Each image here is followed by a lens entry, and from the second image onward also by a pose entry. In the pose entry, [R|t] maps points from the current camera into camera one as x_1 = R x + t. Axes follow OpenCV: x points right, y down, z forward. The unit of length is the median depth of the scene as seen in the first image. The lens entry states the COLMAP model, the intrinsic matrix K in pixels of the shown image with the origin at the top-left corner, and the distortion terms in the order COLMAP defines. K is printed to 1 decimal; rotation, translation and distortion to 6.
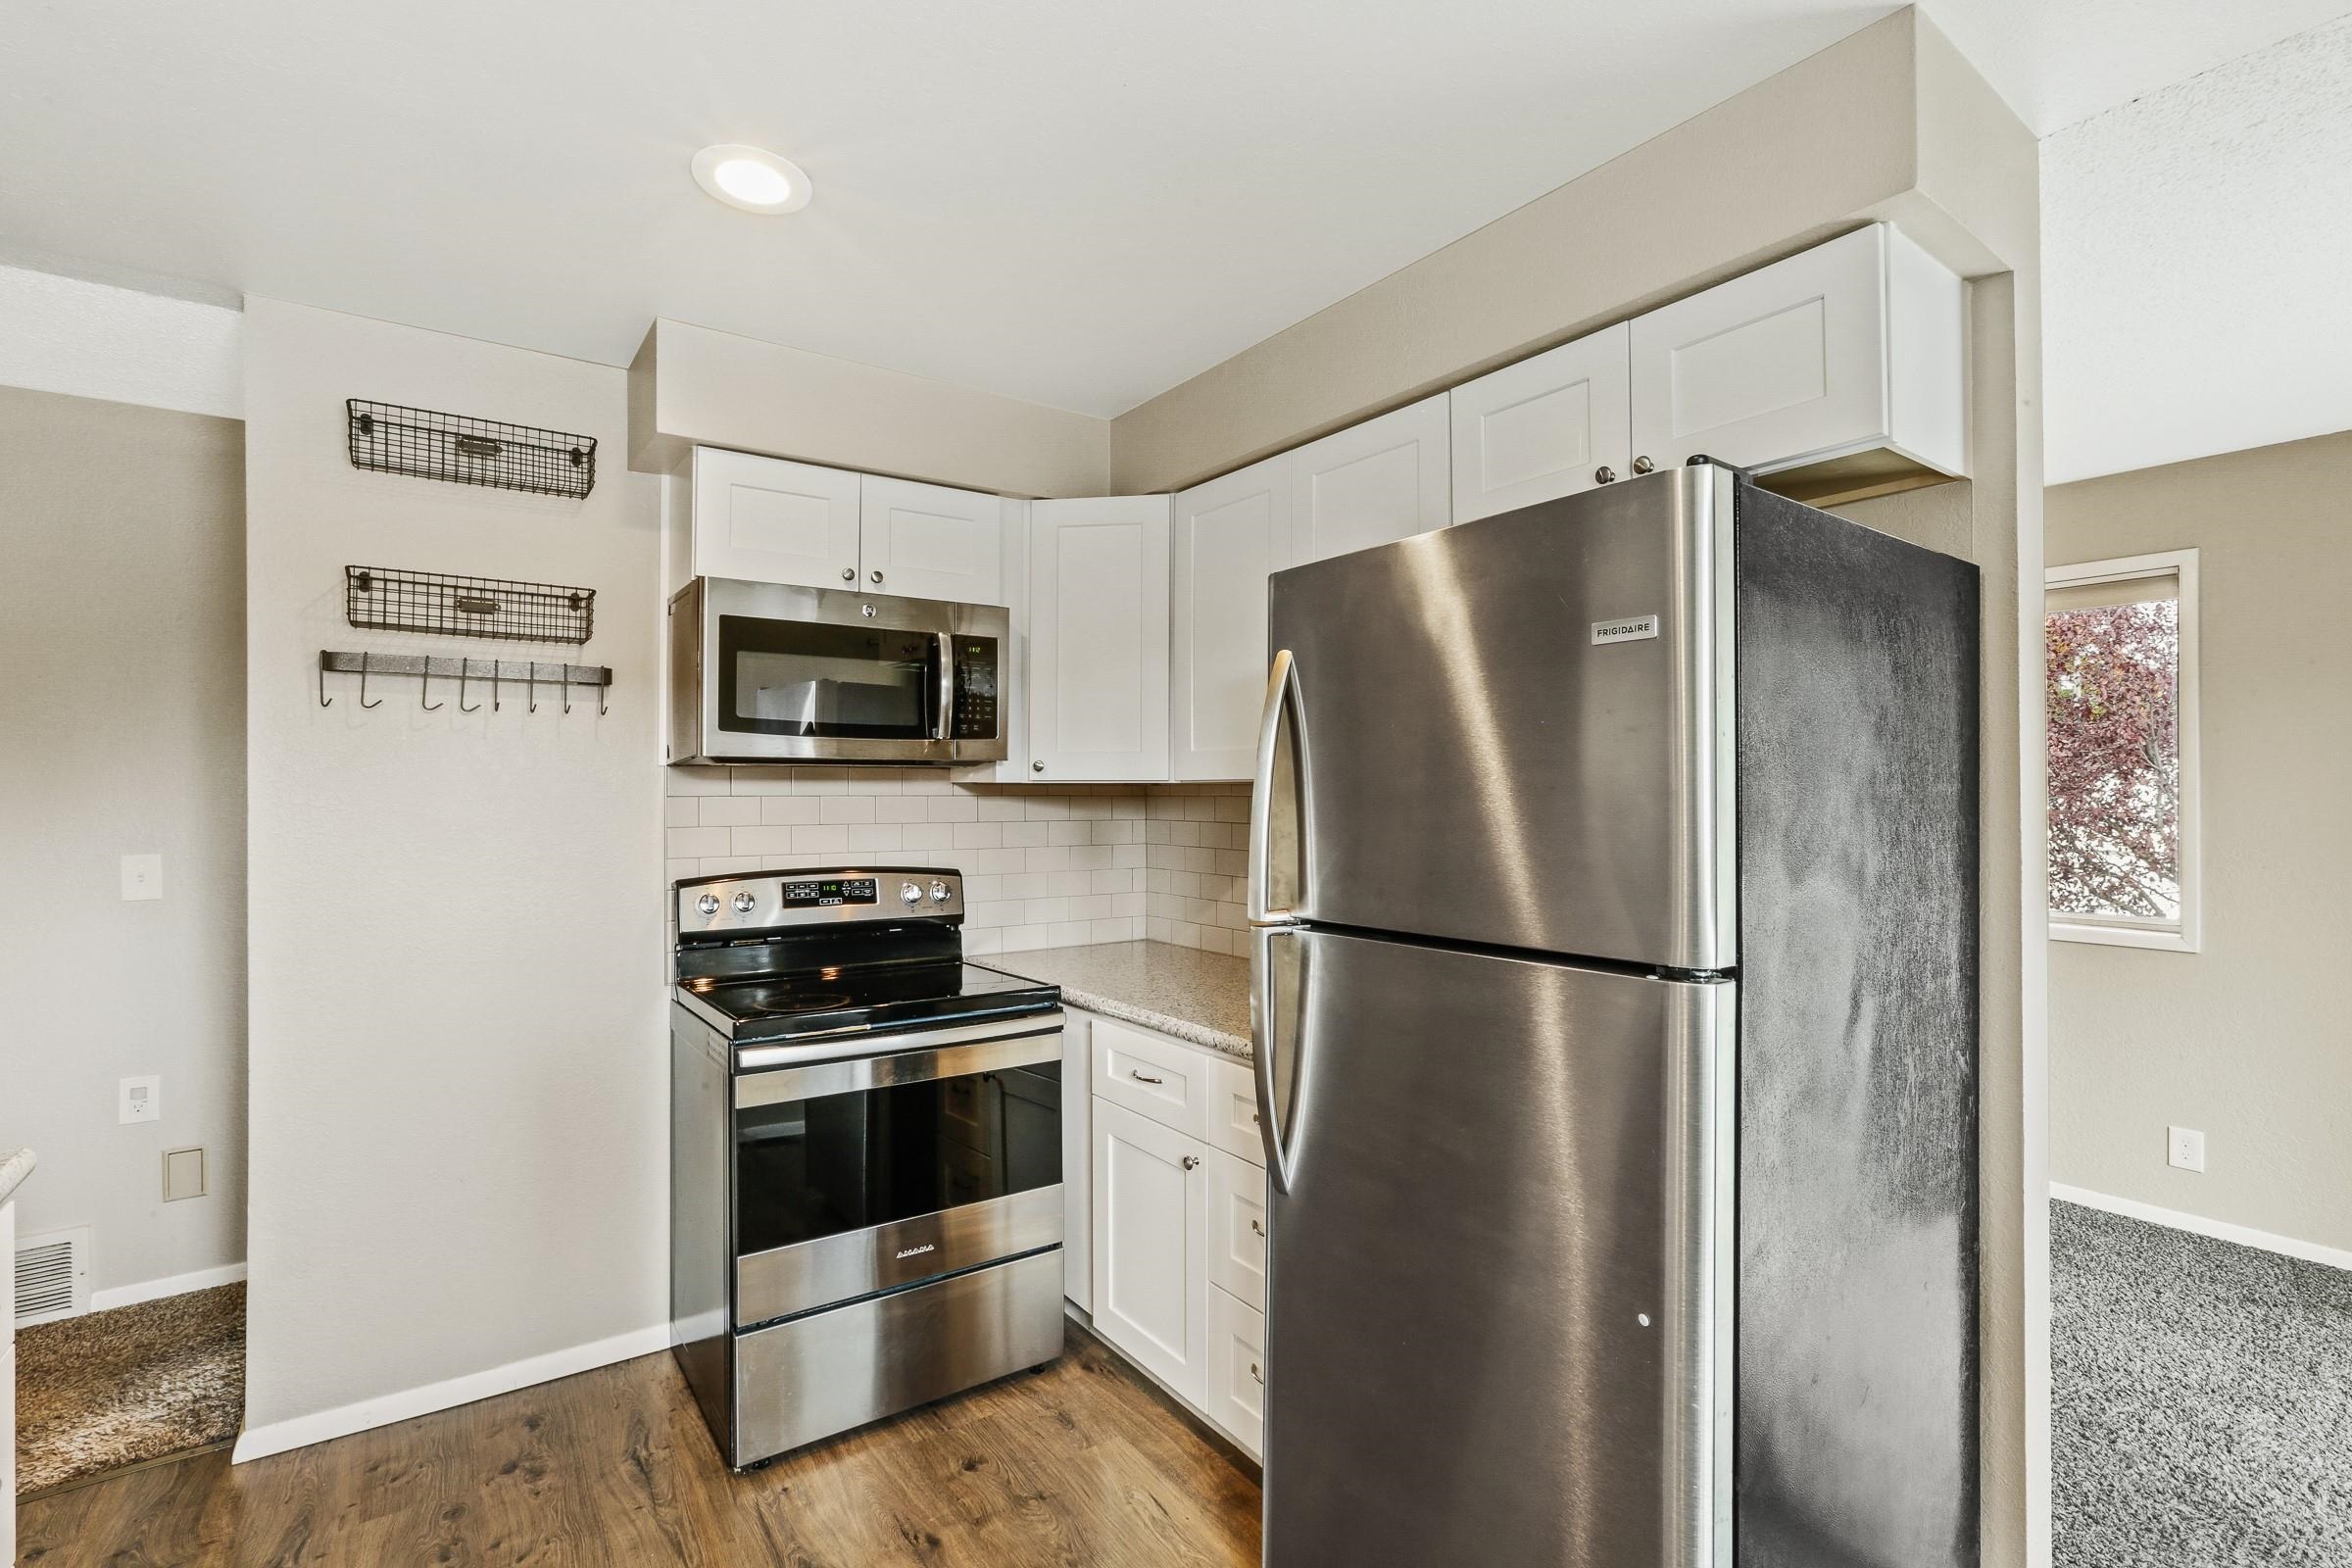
lens RADIAL K [[1074.8, 0, 1180.5], [0, 1074.8, 778.7], [0, 0, 1]] dist [-0.017963, 0.007817]
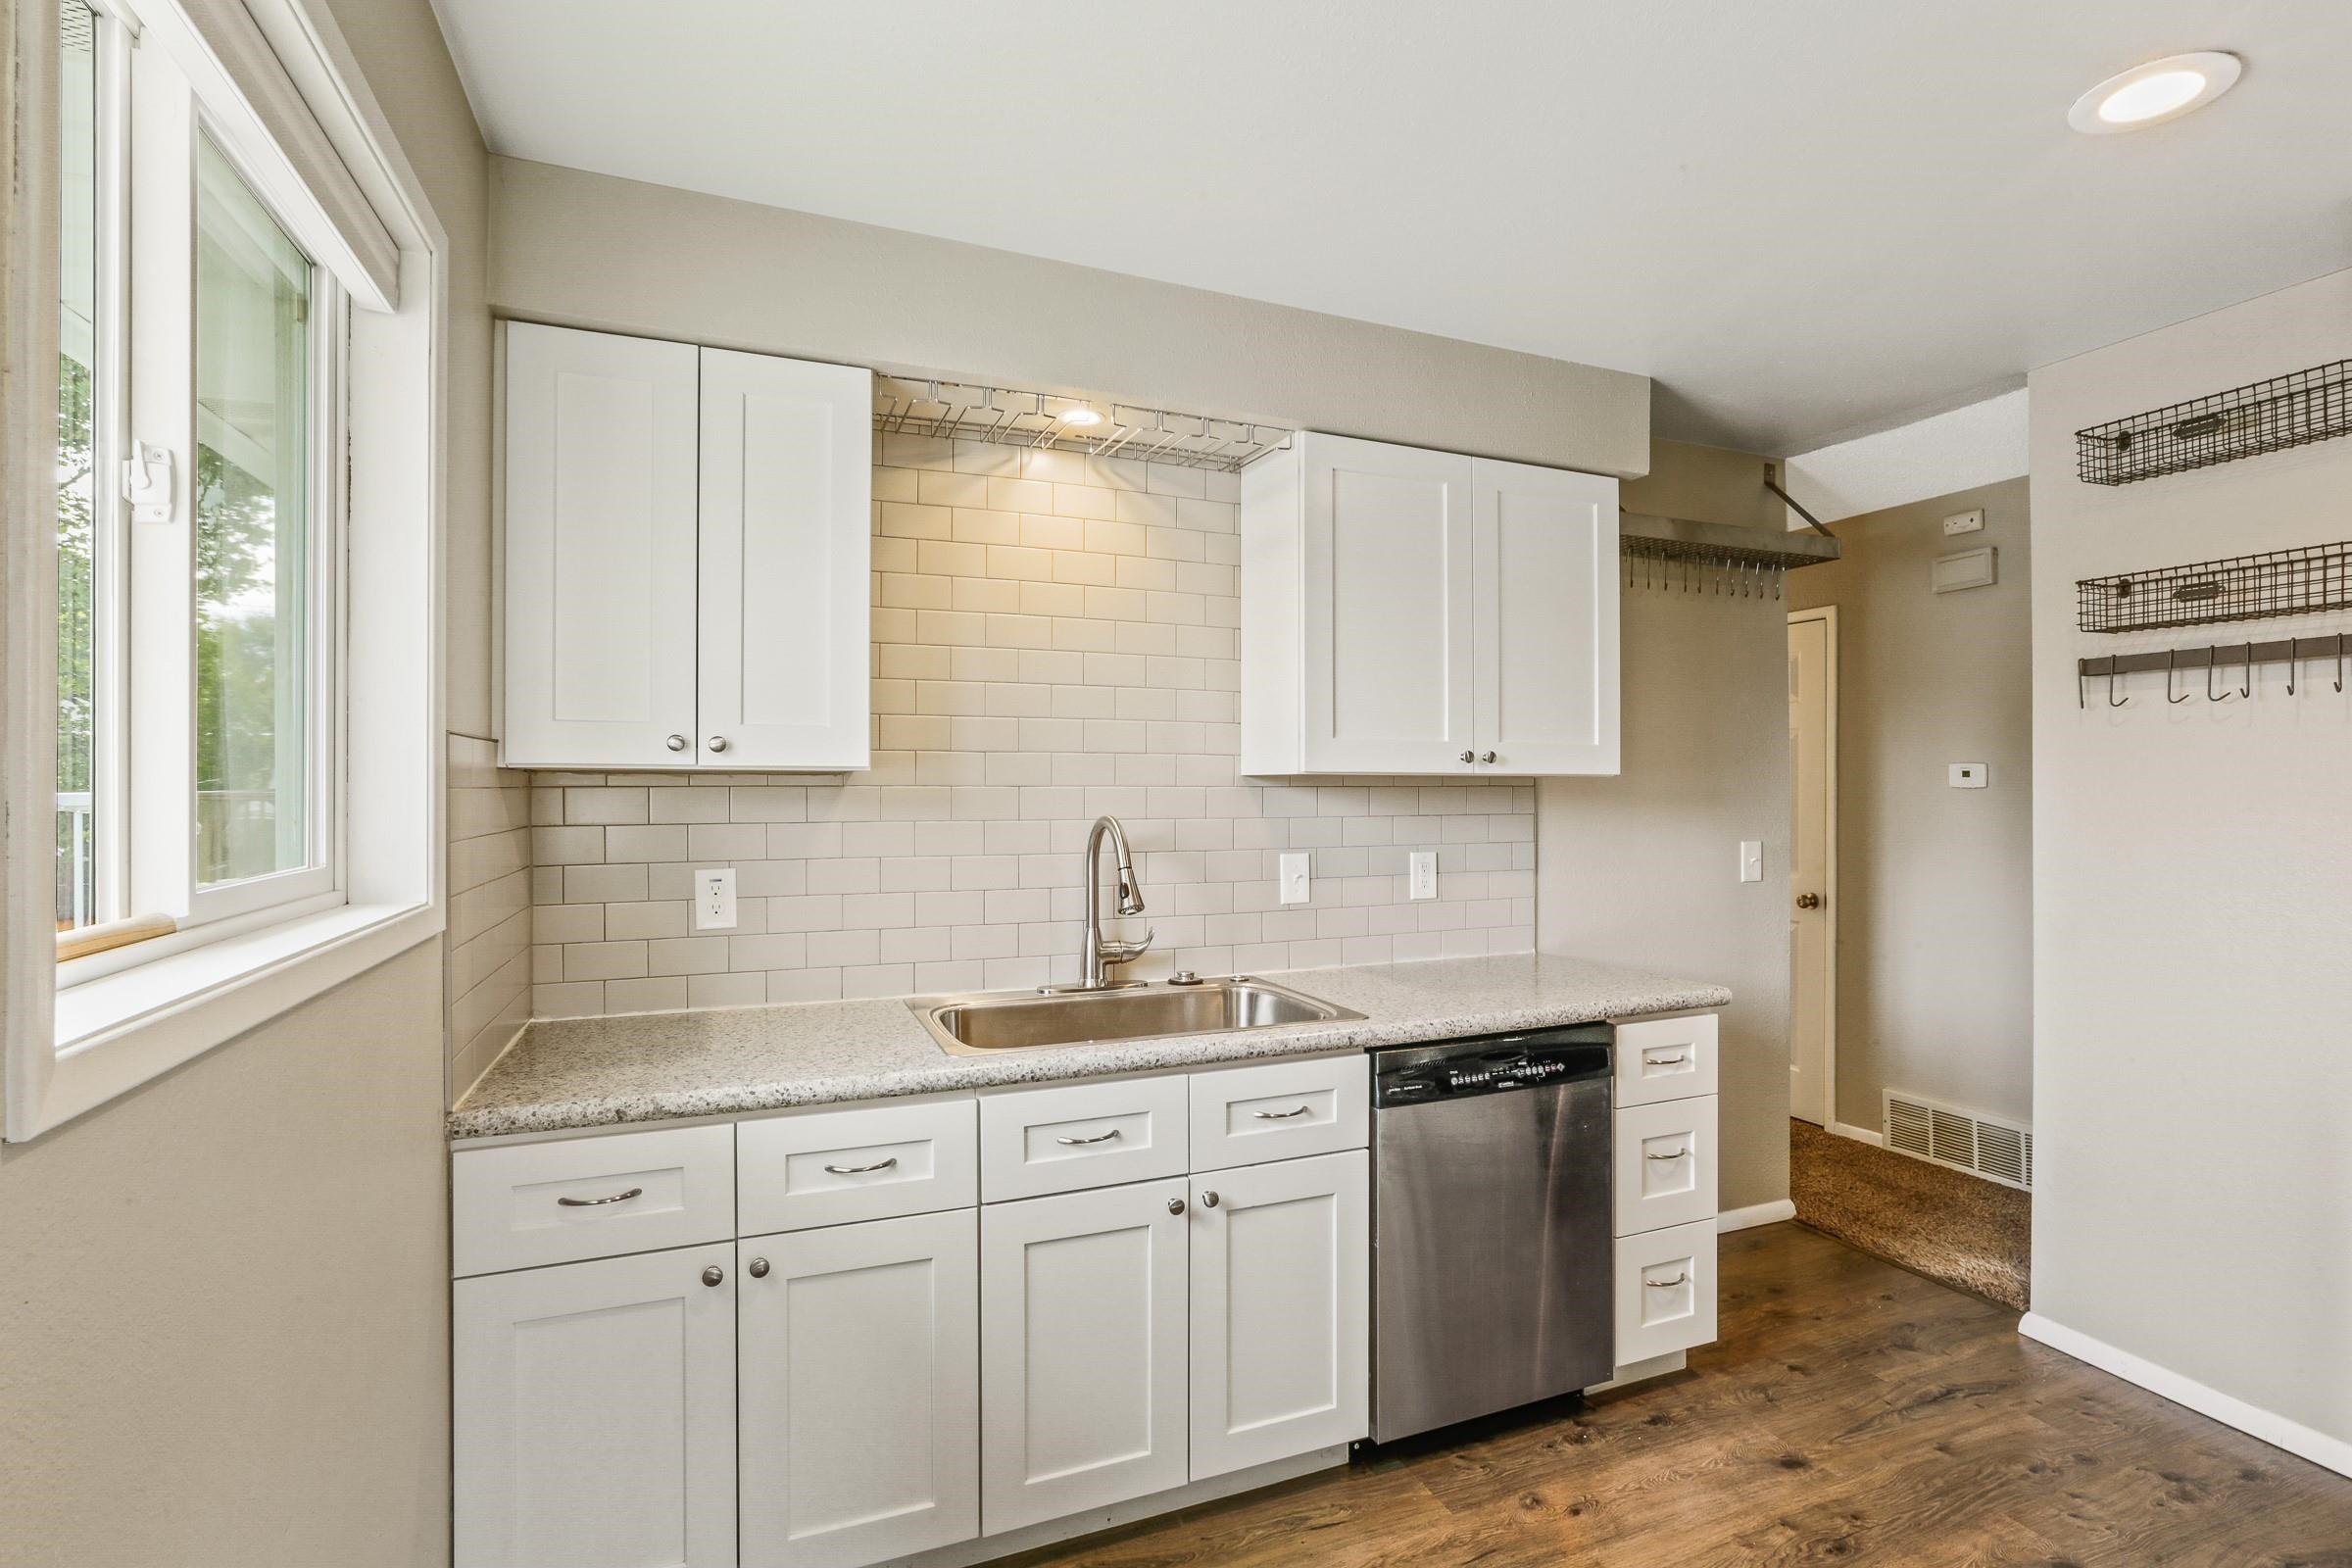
lens RADIAL K [[1074.8, 0, 1173.4], [0, 1074.8, 788.2], [0, 0, 1]] dist [-0.017963, 0.007817]
pose [[-0.234441, 0.000589, -0.972130, 0.502870], [0.005172, 0.999986, -0.000642, 0.011938], [0.972117, -0.005178, -0.234441, 0.324021]]
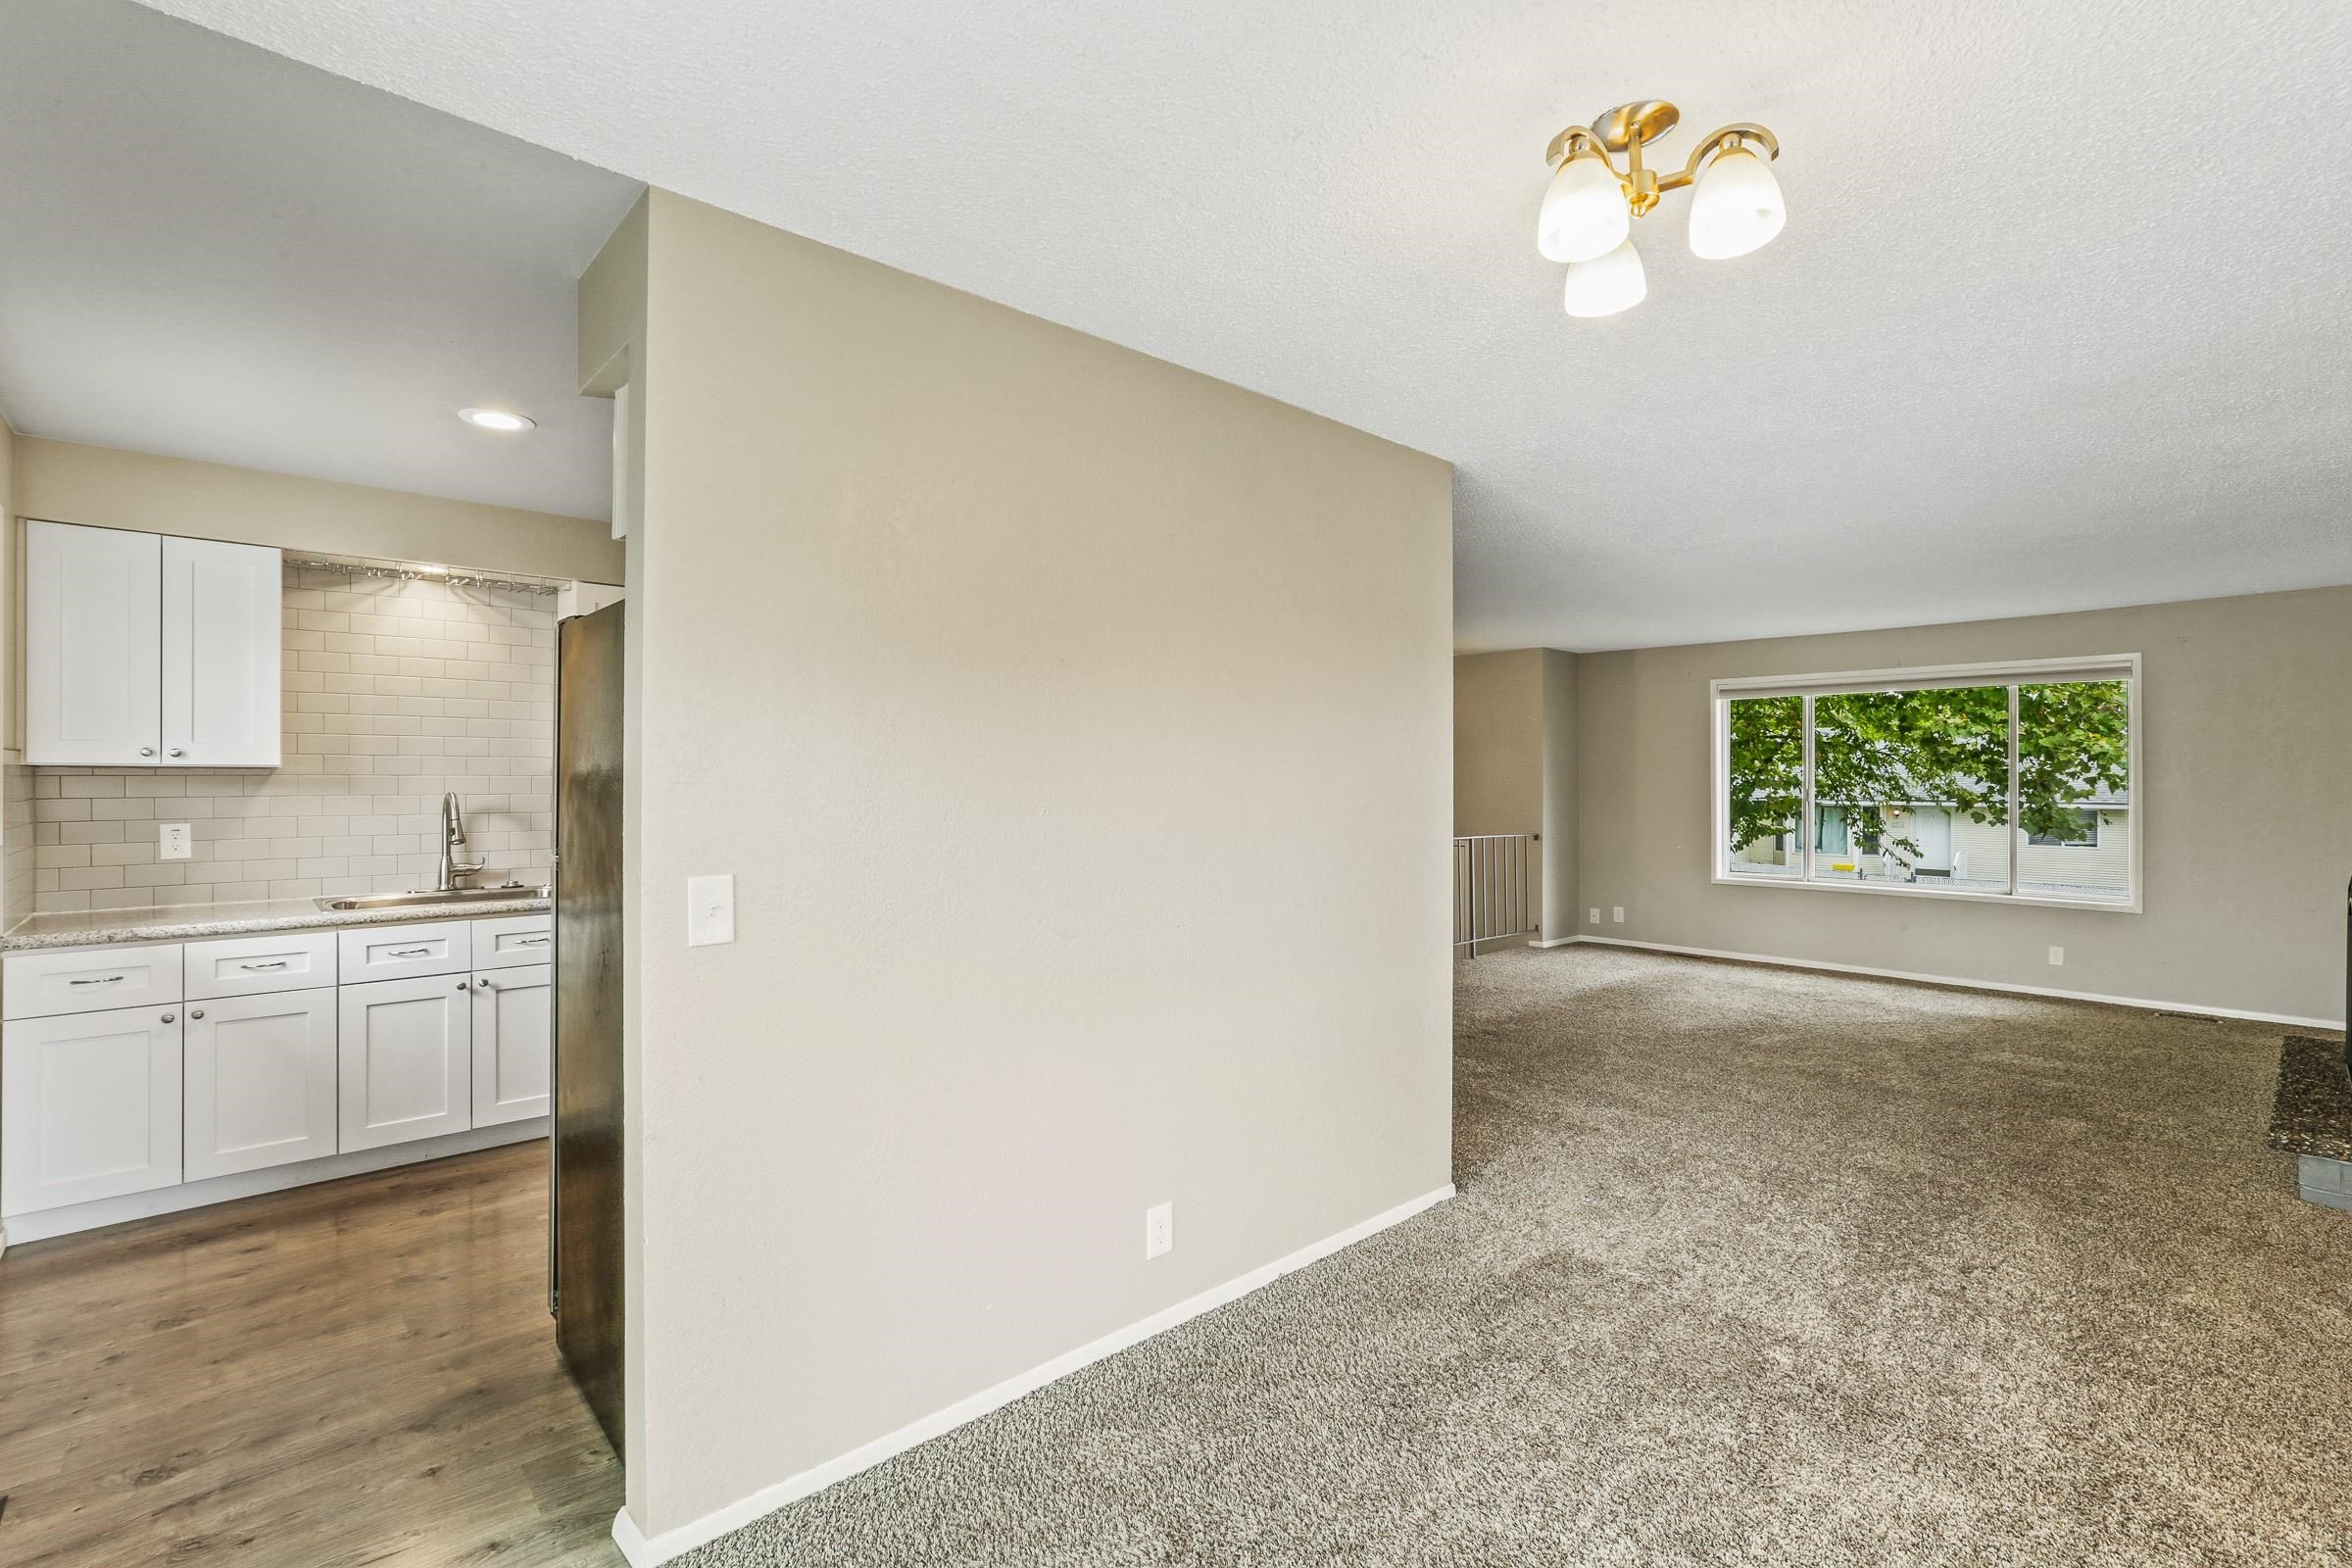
lens RADIAL K [[1074.8, 0, 1185.0], [0, 1074.8, 772.1], [0, 0, 1]] dist [-0.017963, 0.007817]
pose [[0.106151, -0.005584, -0.994334, 1.097644], [0.007115, 0.999963, -0.004856, 0.017936], [0.994325, -0.006560, 0.106187, 0.789044]]
